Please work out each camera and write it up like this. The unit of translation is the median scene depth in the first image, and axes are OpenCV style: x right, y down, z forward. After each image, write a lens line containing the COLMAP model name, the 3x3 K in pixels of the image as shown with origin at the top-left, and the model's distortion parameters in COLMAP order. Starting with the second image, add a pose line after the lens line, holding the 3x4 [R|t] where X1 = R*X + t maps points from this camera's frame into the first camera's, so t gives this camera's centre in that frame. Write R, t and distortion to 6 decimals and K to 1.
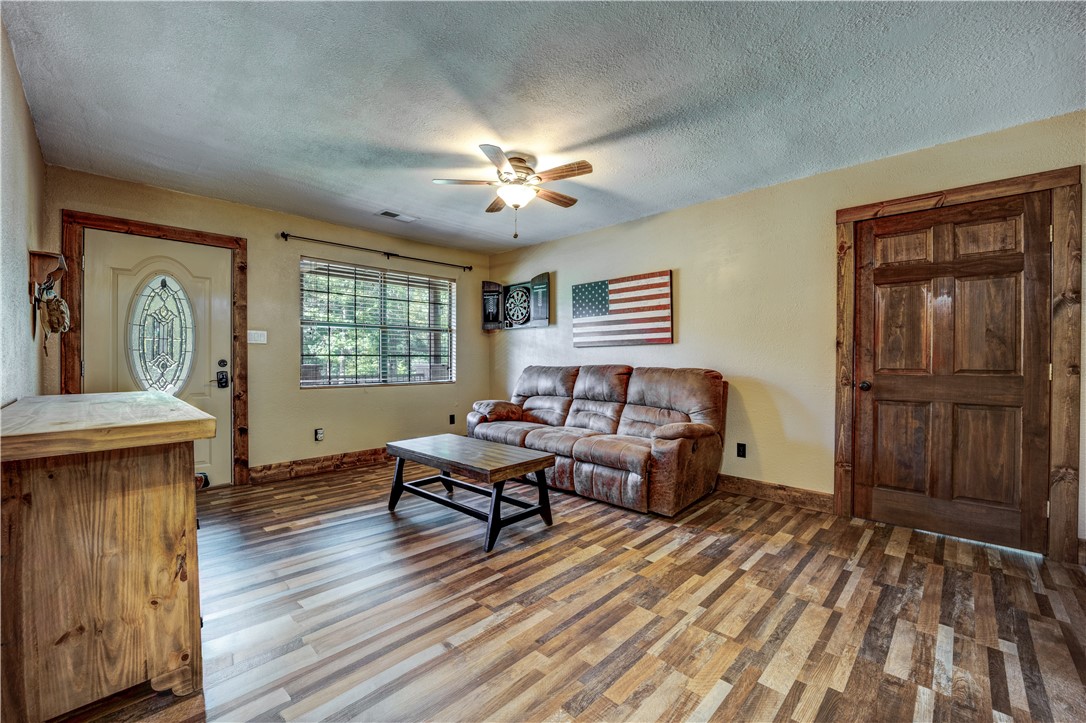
lens RADIAL K [[439.4, 0, 542.5], [0, 439.4, 361.7], [0, 0, 1]] dist [-0.019129, -0.001784]
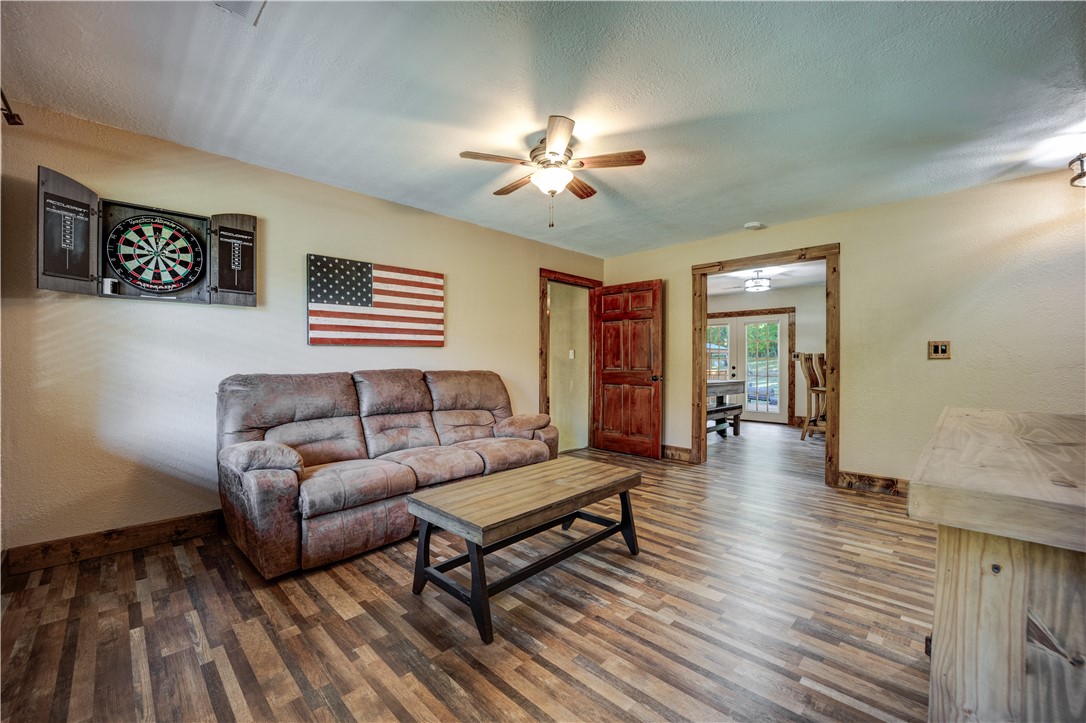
lens RADIAL K [[439.4, 0, 546.1], [0, 439.4, 362.0], [0, 0, 1]] dist [-0.019129, -0.001784]
pose [[0.010481, -0.000637, 0.999945, -0.626529], [0.006316, 0.999980, 0.000570, -0.005055], [-0.999925, 0.006310, 0.010485, 0.658523]]
